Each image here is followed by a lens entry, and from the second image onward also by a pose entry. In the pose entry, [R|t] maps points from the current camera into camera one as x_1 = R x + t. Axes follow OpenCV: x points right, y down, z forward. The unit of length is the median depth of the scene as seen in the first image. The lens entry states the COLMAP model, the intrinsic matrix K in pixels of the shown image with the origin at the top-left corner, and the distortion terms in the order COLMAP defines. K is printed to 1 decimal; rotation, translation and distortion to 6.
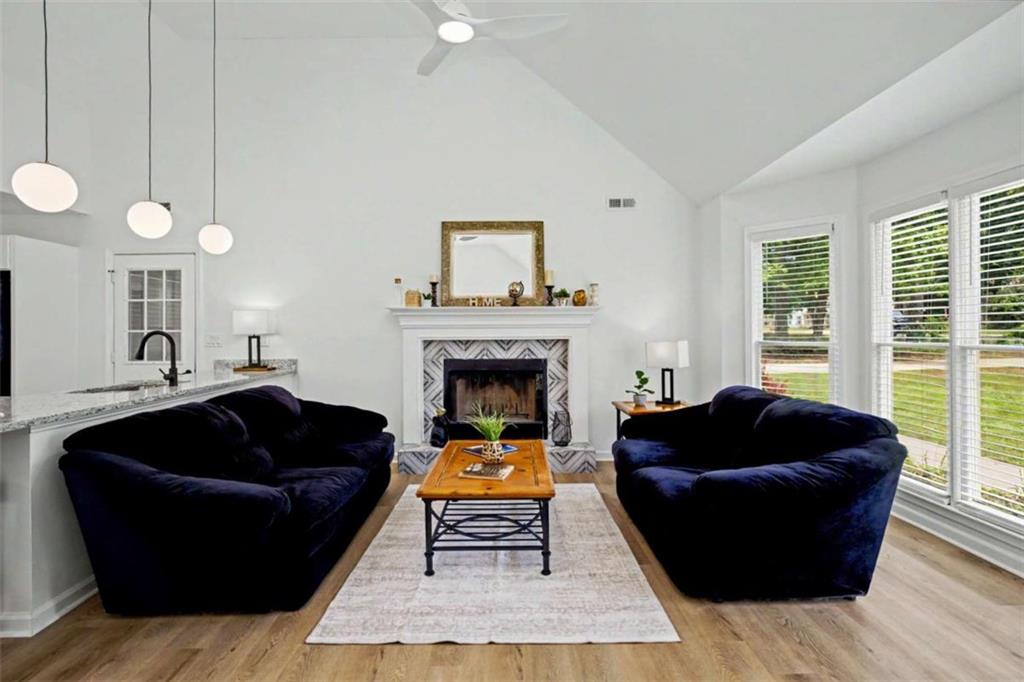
lens RADIAL K [[504.7, 0, 512.8], [0, 504.7, 329.0], [0, 0, 1]] dist [-0.033833, 0.020571]
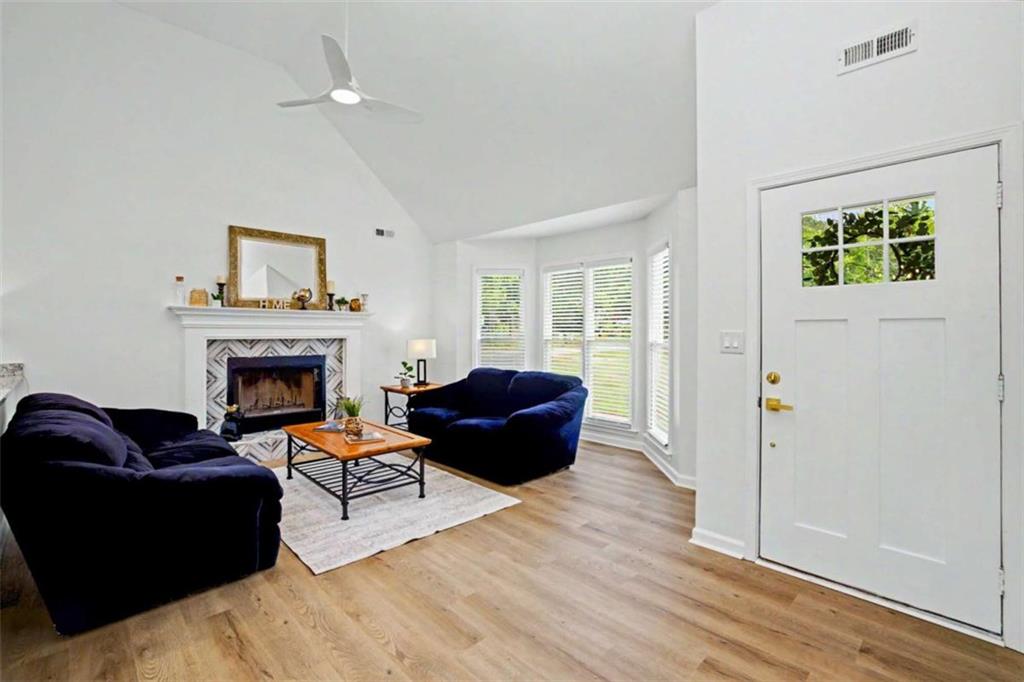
lens RADIAL K [[459.4, 0, 512.3], [0, 459.4, 325.8], [0, 0, 1]] dist [-0.020819, 0.000757]
pose [[0.720909, 0.017126, 0.692818, -0.371494], [-0.010545, 0.999850, -0.013742, 0.000791], [-0.692949, 0.002601, 0.720981, -0.082426]]
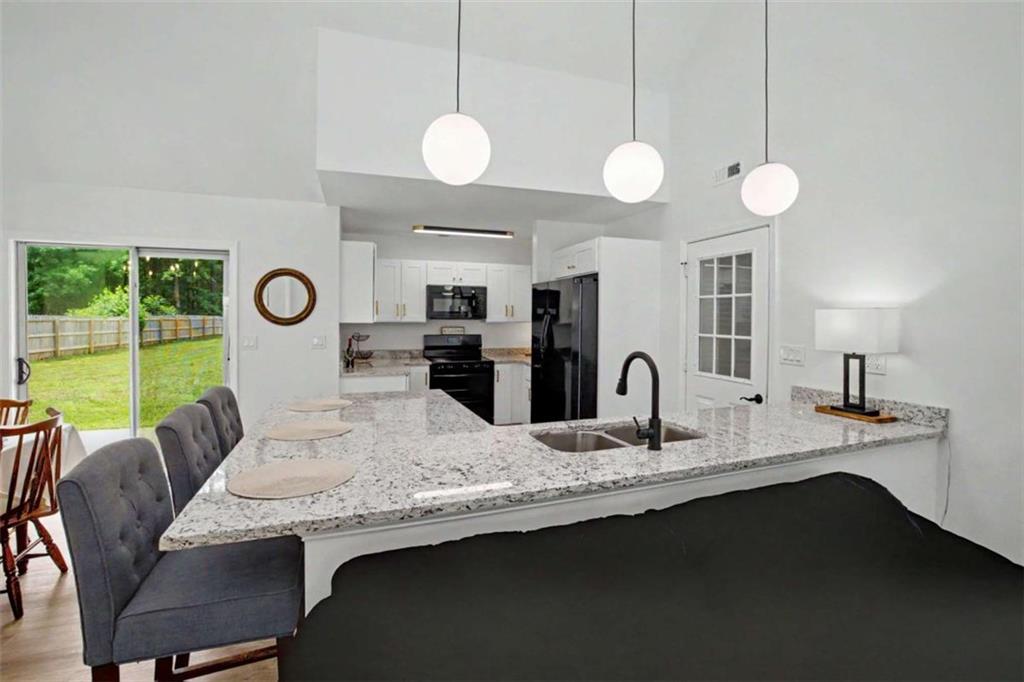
lens RADIAL K [[459.4, 0, 512.3], [0, 459.4, 325.8], [0, 0, 1]] dist [-0.020819, 0.000757]
pose [[0.331655, 0.026034, -0.943042, -0.168452], [-0.004552, 0.999652, 0.025996, -0.029757], [0.943390, -0.004329, 0.331658, 0.476159]]
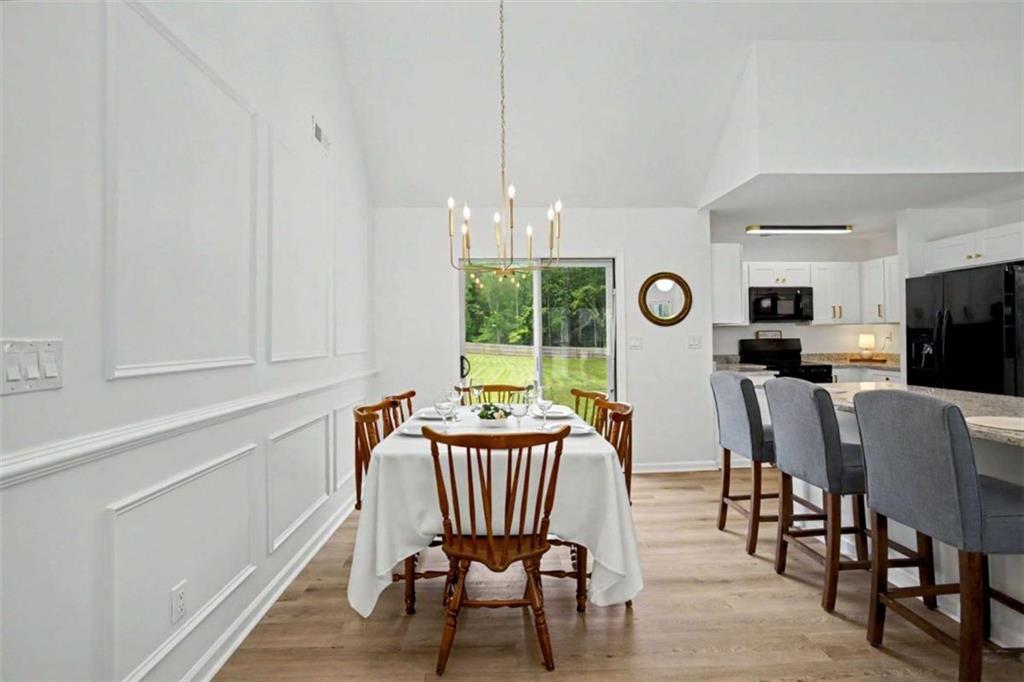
lens RADIAL K [[504.7, 0, 512.8], [0, 504.7, 329.0], [0, 0, 1]] dist [-0.033833, 0.020571]
pose [[0.039996, -0.009003, -0.999159, -0.133251], [0.014599, 0.999858, -0.008425, 0.003356], [0.999093, -0.014250, 0.040122, 0.019887]]
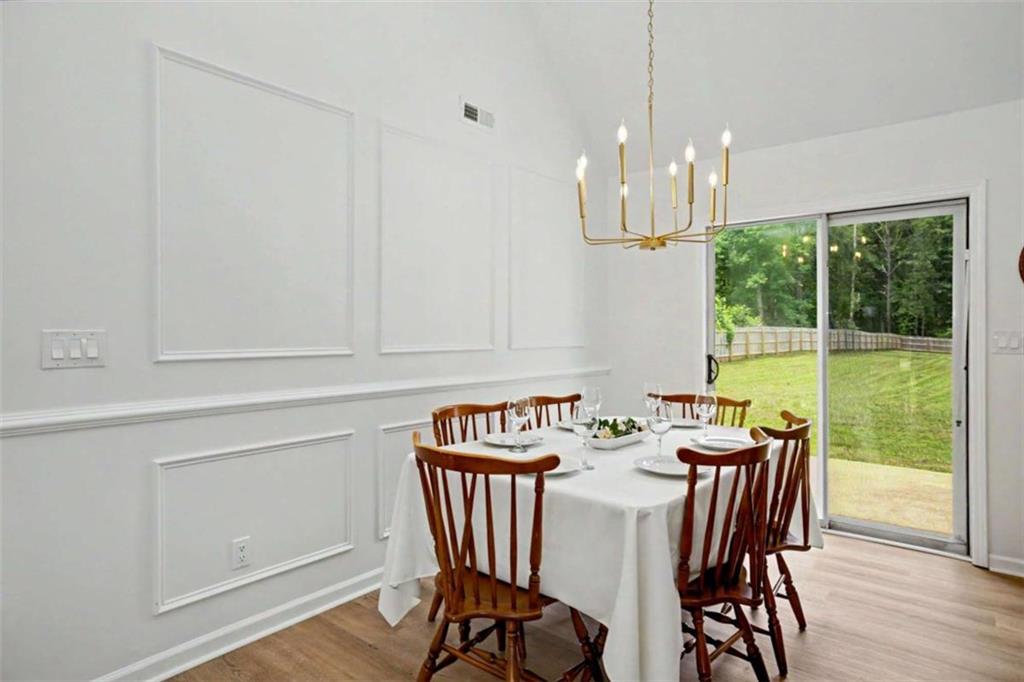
lens RADIAL K [[586.3, 0, 510.9], [0, 586.3, 334.5], [0, 0, 1]] dist [-0.003568, -0.000019]
pose [[-0.628491, 0.012835, -0.777711, -0.260513], [0.009119, 0.999917, 0.009133, 0.004860], [0.777763, -0.001352, -0.628556, 0.278670]]
